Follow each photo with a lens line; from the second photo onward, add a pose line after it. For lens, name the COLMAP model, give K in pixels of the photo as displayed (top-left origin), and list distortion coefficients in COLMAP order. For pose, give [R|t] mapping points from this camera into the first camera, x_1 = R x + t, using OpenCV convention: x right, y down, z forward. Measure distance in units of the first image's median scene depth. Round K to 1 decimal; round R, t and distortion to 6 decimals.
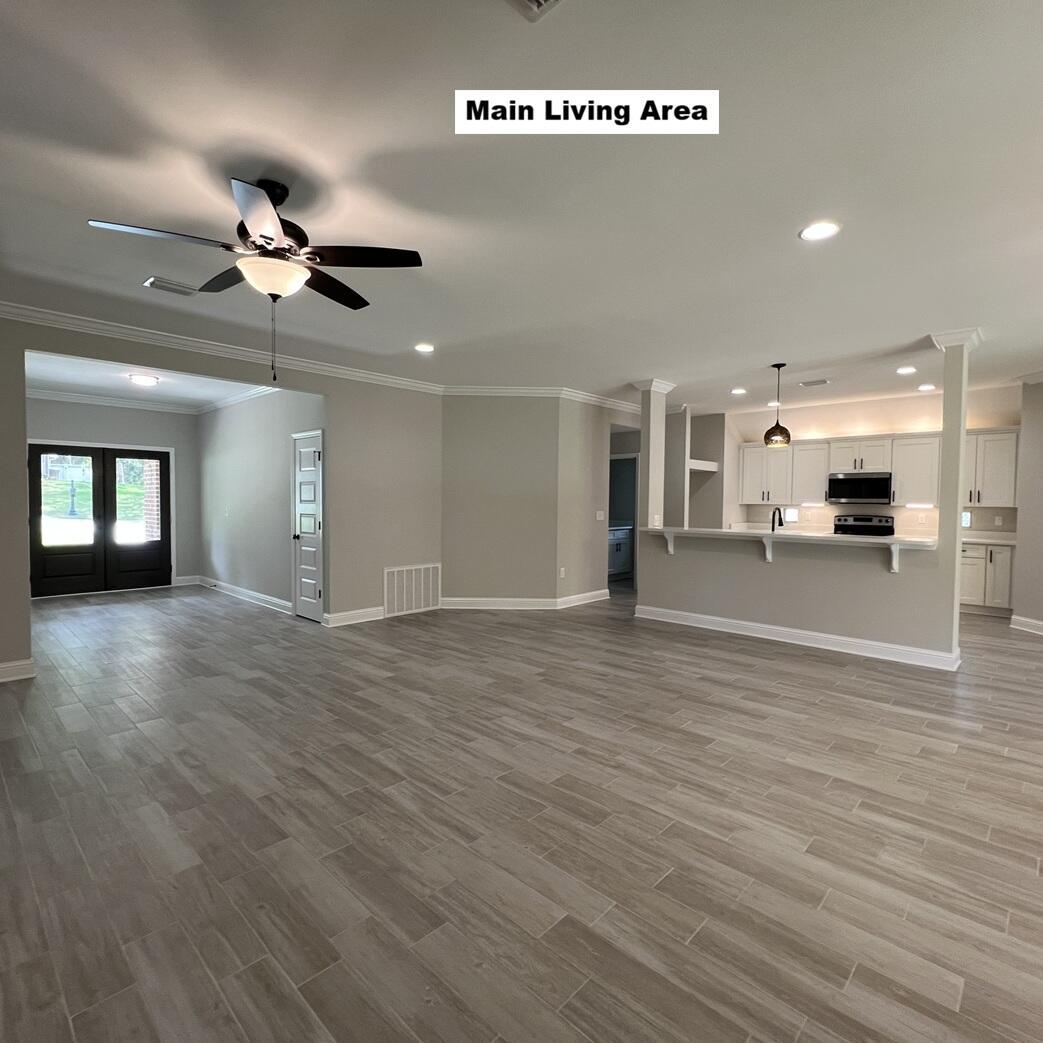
lens RADIAL K [[556.5, 0, 521.5], [0, 556.5, 521.5], [0, 0, 1]] dist [0.005714, 0.000264]
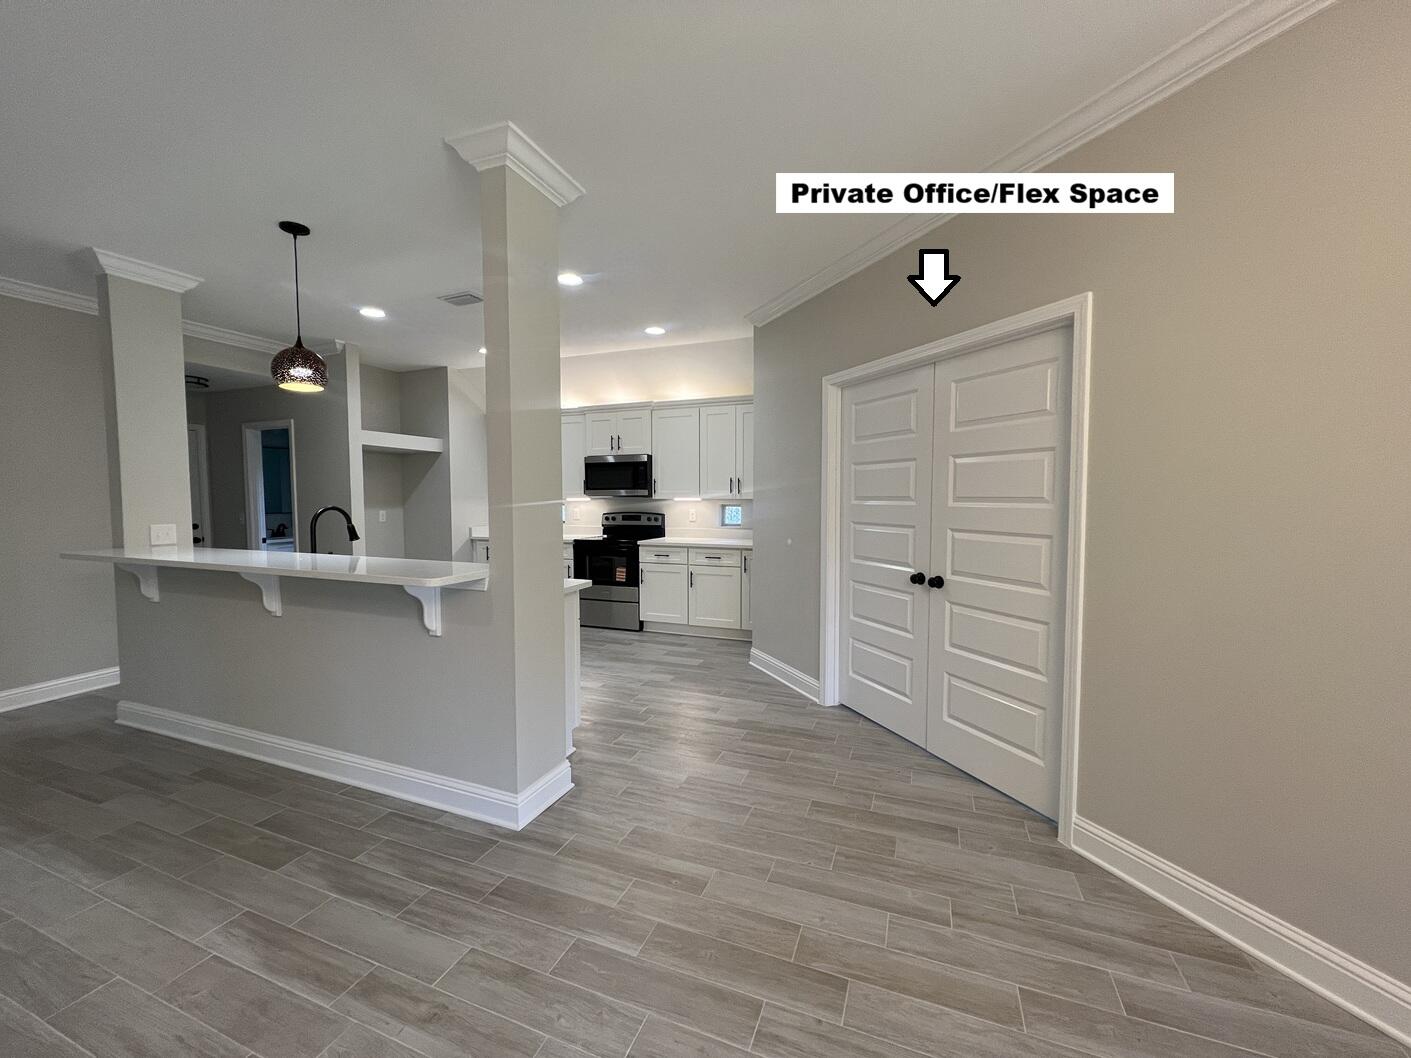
lens RADIAL K [[557.9, 0, 705.5], [0, 557.9, 529.0], [0, 0, 1]] dist [-0.000900, -0.000147]
pose [[0.922969, -0.036456, 0.383144, 0.427370], [0.027478, 0.999205, 0.028883, -0.007558], [-0.383892, -0.016130, 0.923237, 0.271206]]
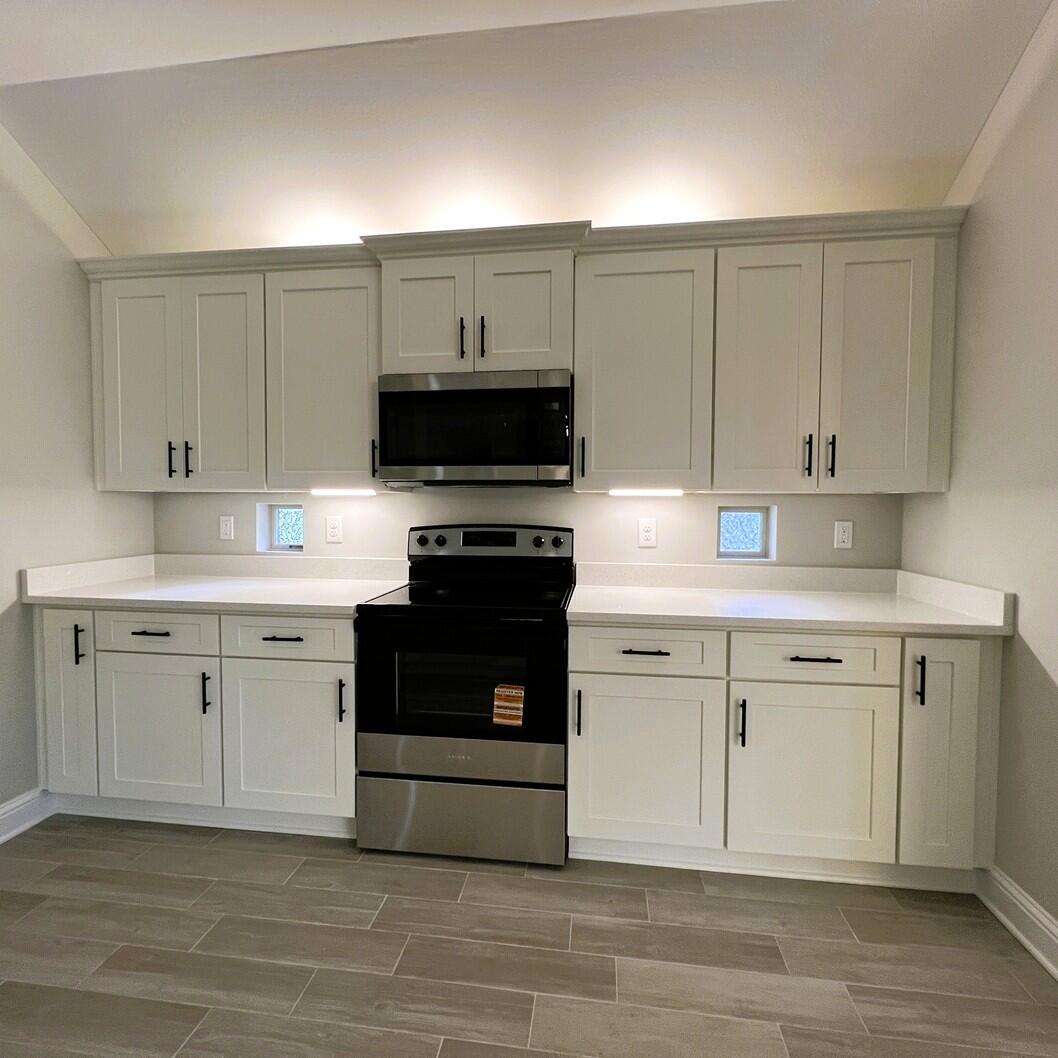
lens RADIAL K [[569.1, 0, 529.0], [0, 569.1, 529.0], [0, 0, 1]] dist [-0.015428, -0.000133]
pose [[0.805601, -0.030603, 0.591668, 0.459812], [0.024202, 0.999531, 0.018747, -0.014459], [-0.591964, -0.000783, 0.805964, 0.760439]]
